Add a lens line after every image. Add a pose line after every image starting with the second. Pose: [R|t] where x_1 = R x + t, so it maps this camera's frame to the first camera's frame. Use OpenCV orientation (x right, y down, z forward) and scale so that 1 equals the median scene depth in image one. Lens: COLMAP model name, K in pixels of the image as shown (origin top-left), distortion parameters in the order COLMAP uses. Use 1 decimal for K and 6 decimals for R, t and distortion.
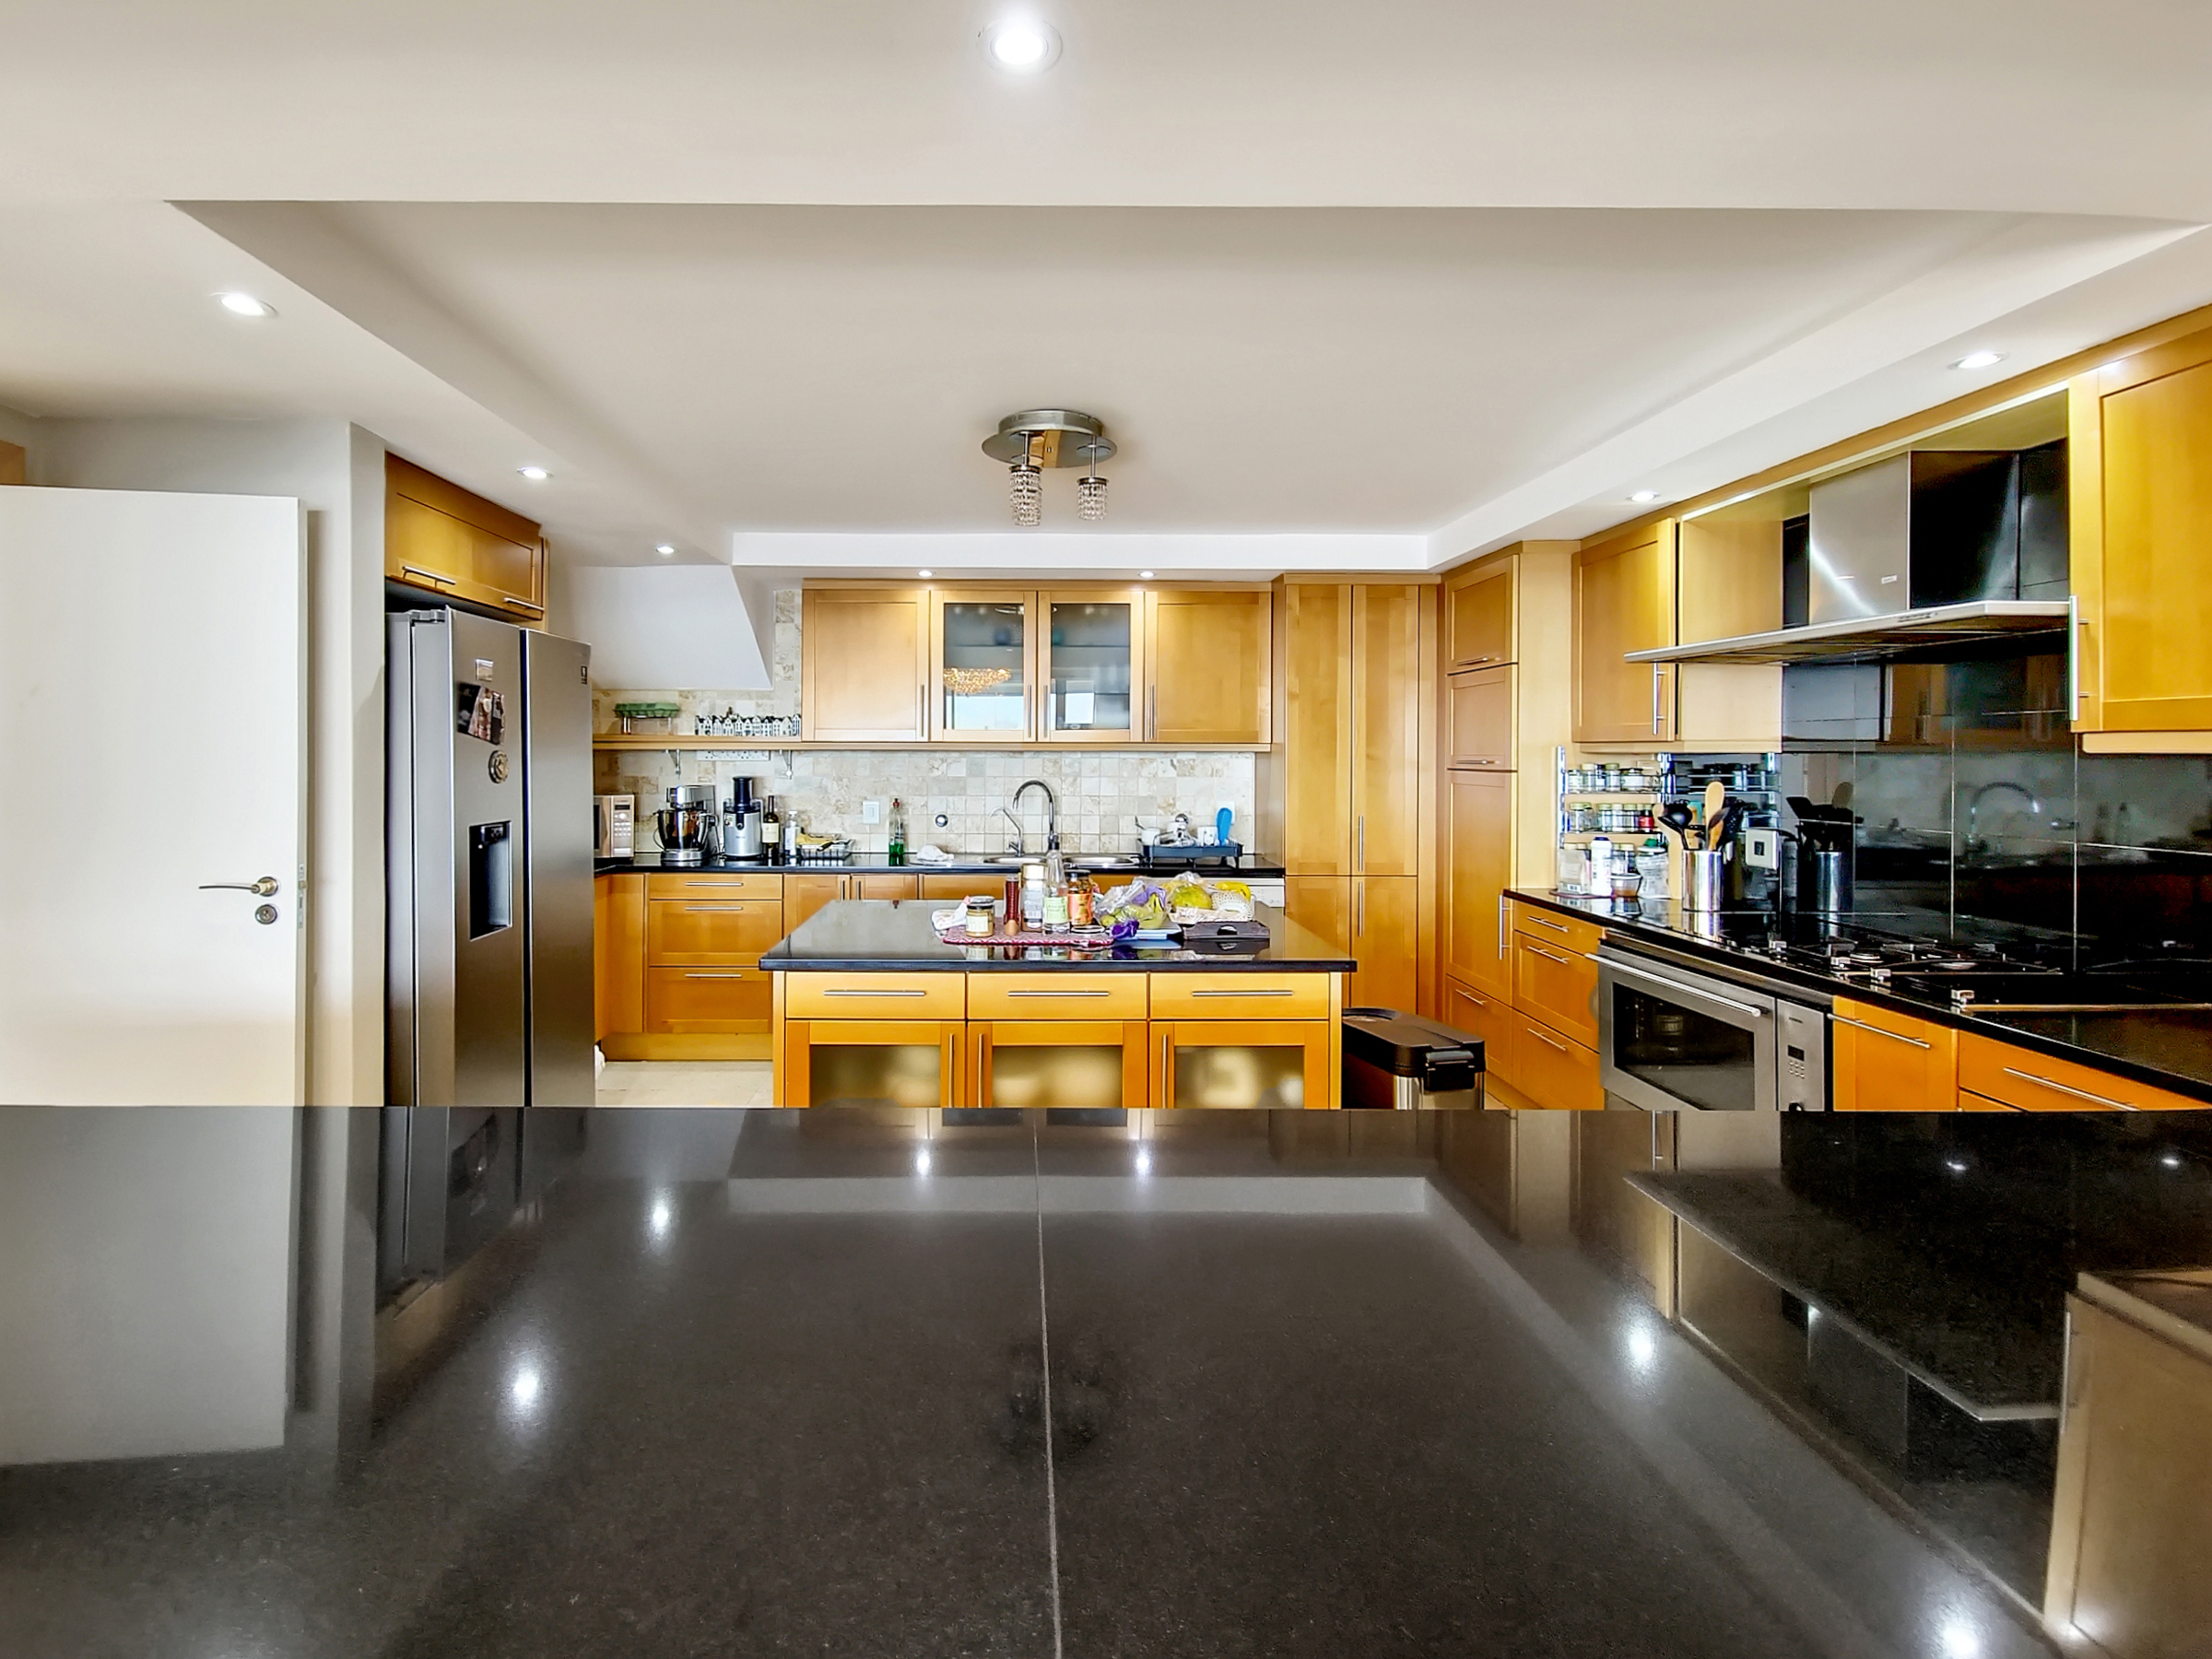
lens RADIAL K [[1005.1, 0, 1021.3], [0, 1005.1, 752.4], [0, 0, 1]] dist [0.003704, 0.000517]
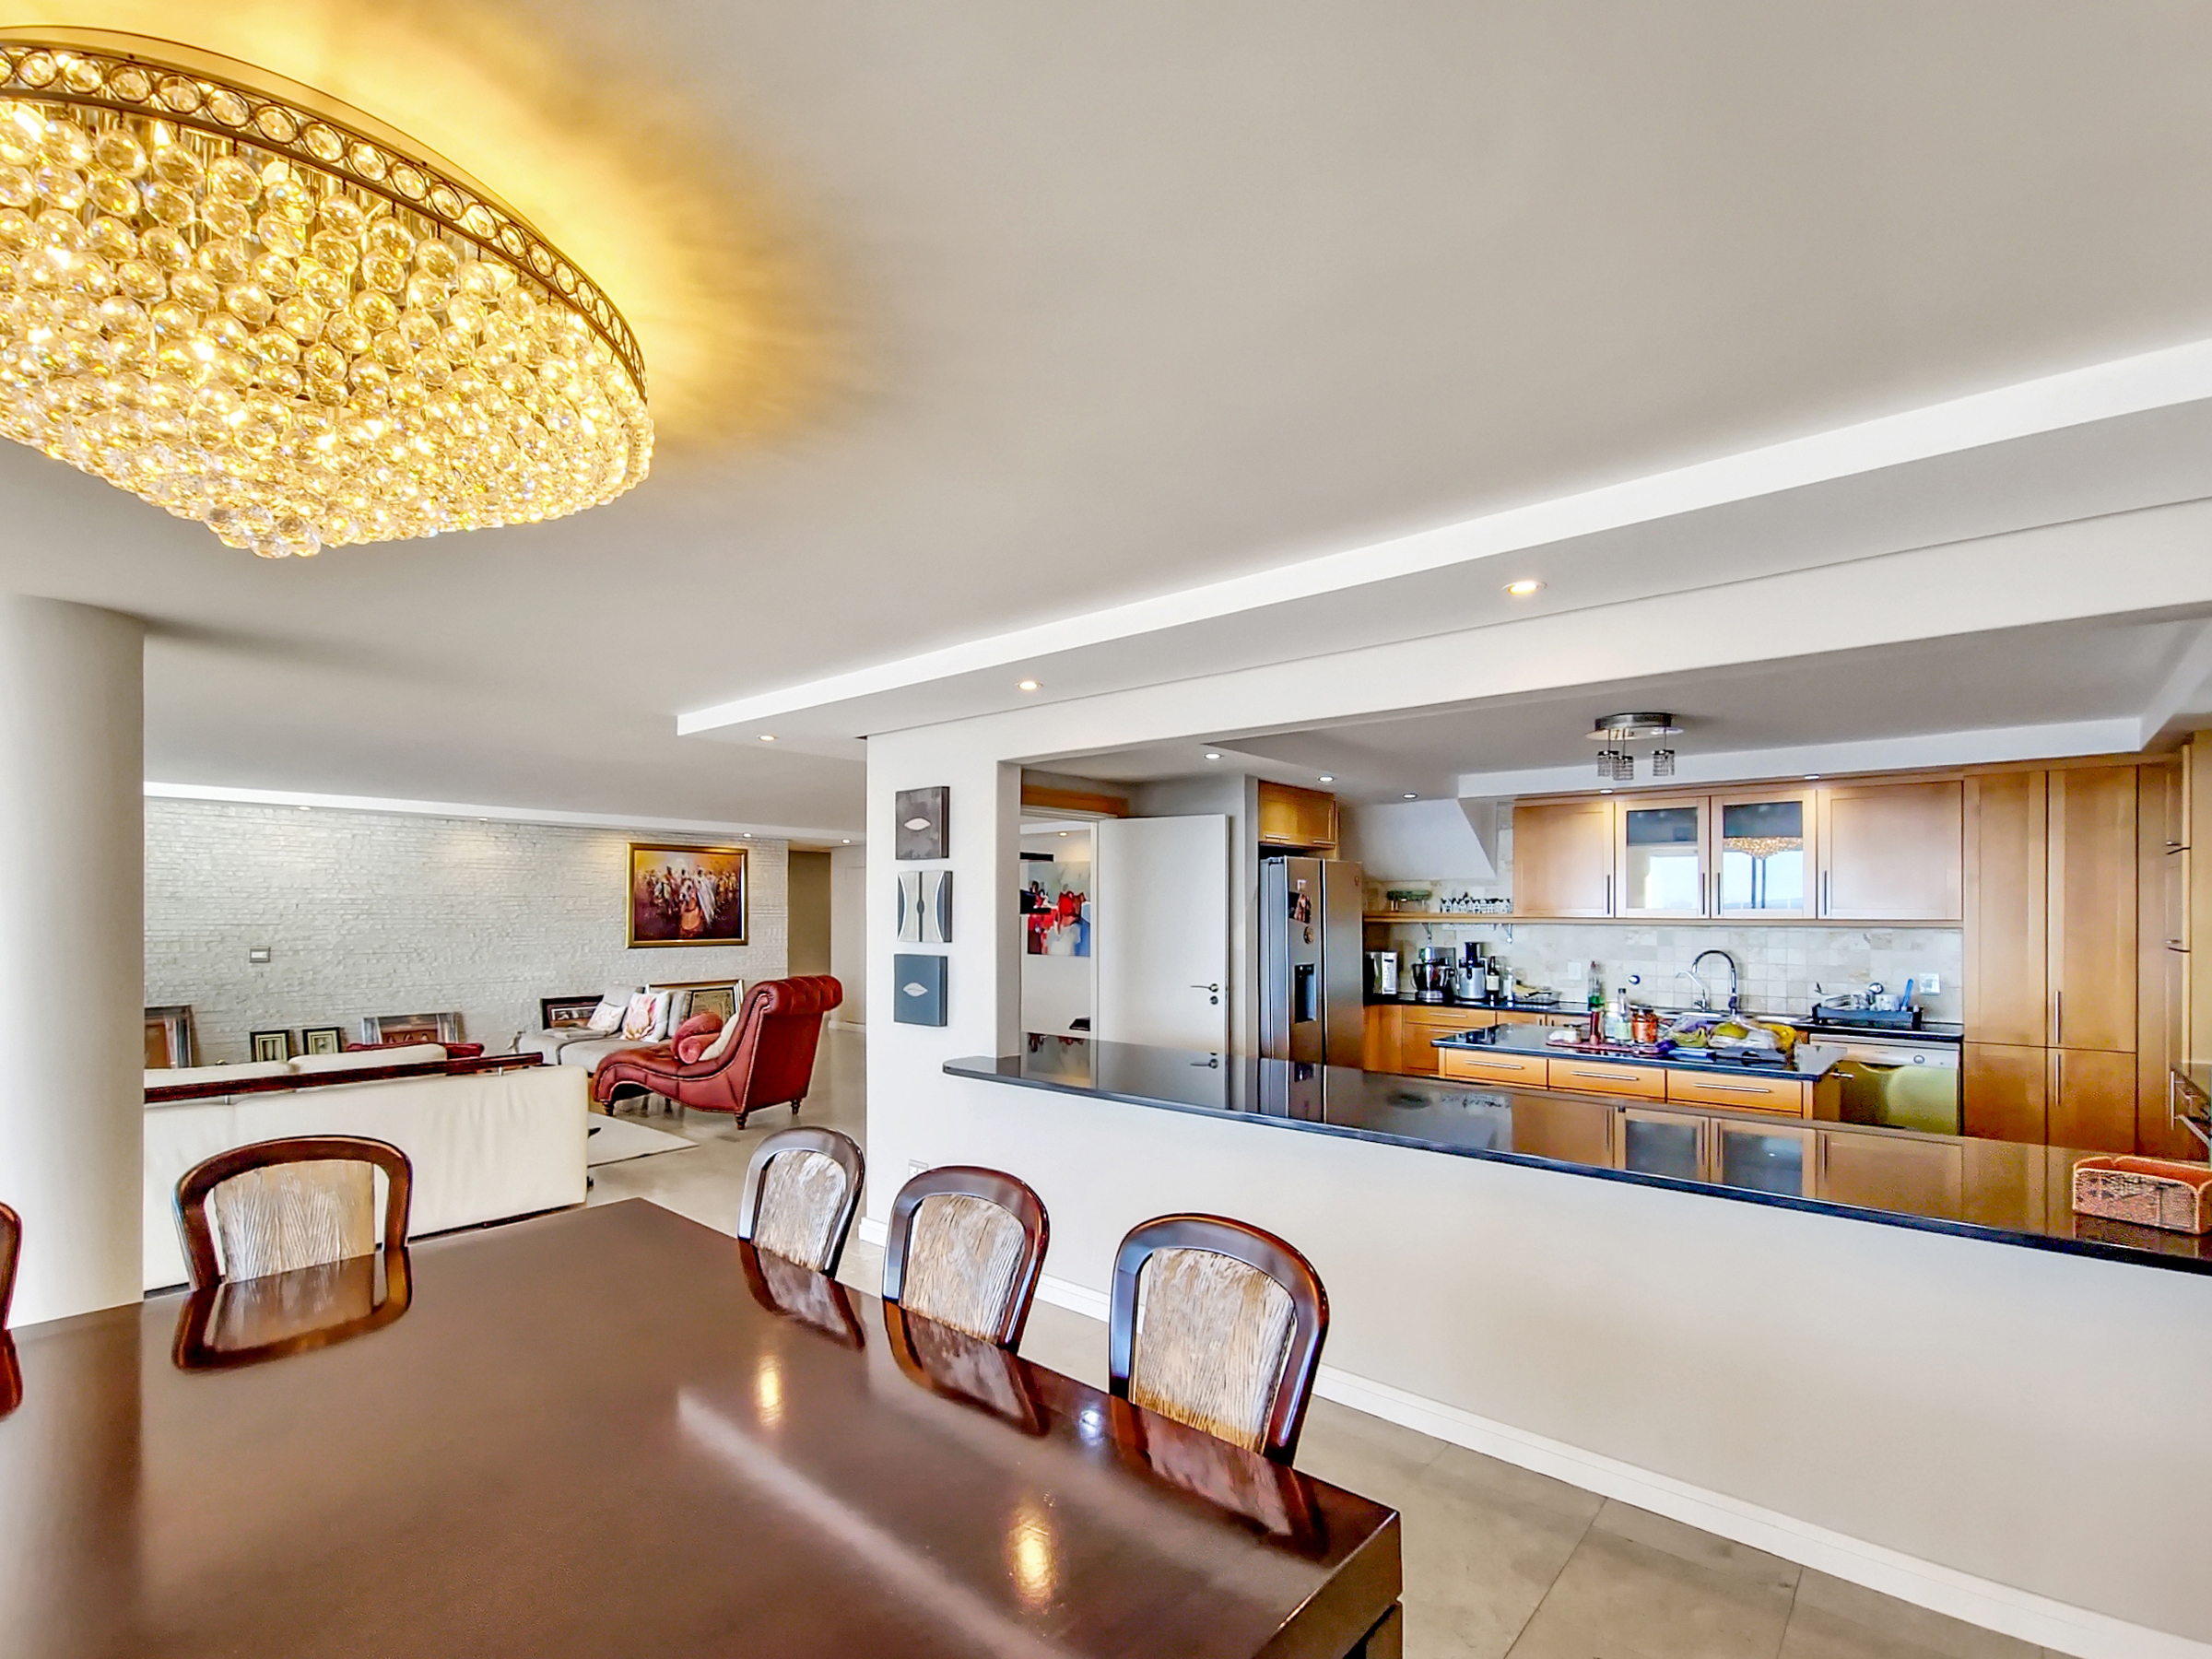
lens RADIAL K [[1043.7, 0, 1062.4], [0, 1043.7, 903.3], [0, 0, 1]] dist [0.001266, -0.000165]
pose [[0.741905, -0.005447, -0.670483, 0.339171], [0.000365, 0.999970, -0.007720, -0.023166], [0.670505, 0.005483, 0.741885, -0.574823]]
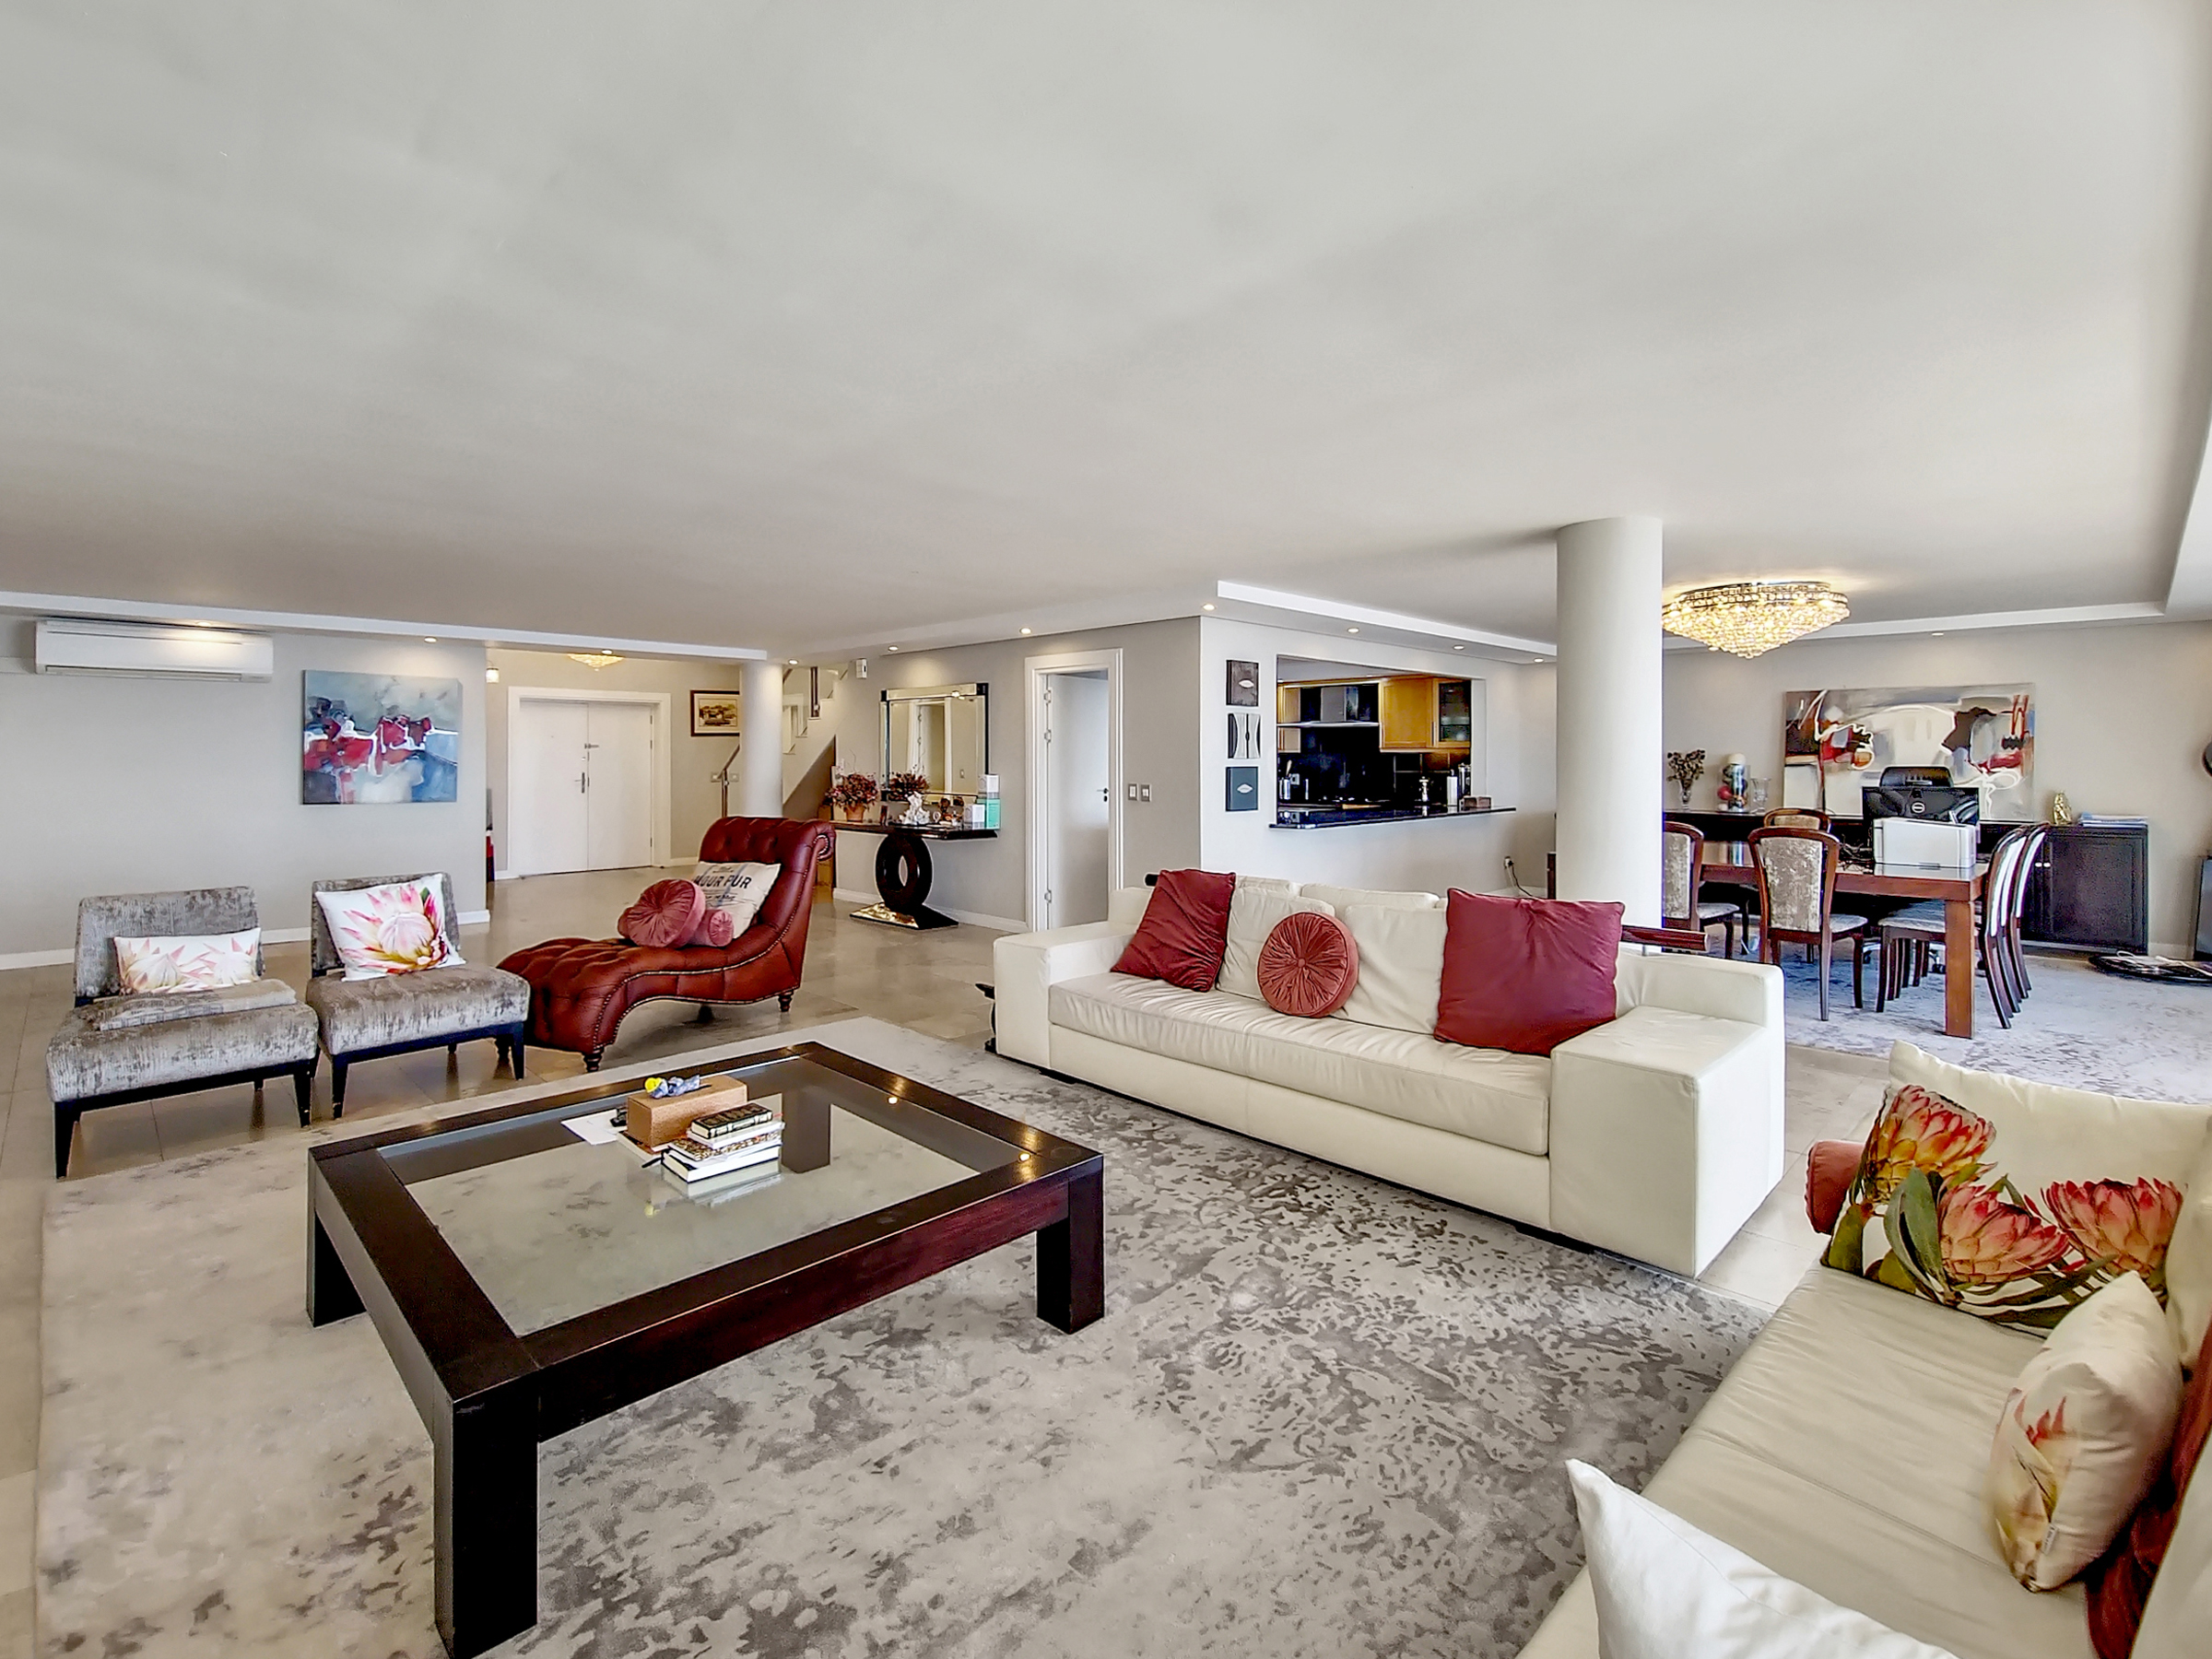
lens RADIAL K [[1030.9, 0, 1093.5], [0, 1030.9, 753.4], [0, 0, 1]] dist [0.002872, -0.000019]
pose [[0.710968, -0.001826, 0.703222, -1.949150], [0.002027, 0.999998, 0.000547, 0.000808], [-0.703222, 0.001037, 0.710970, -0.912580]]
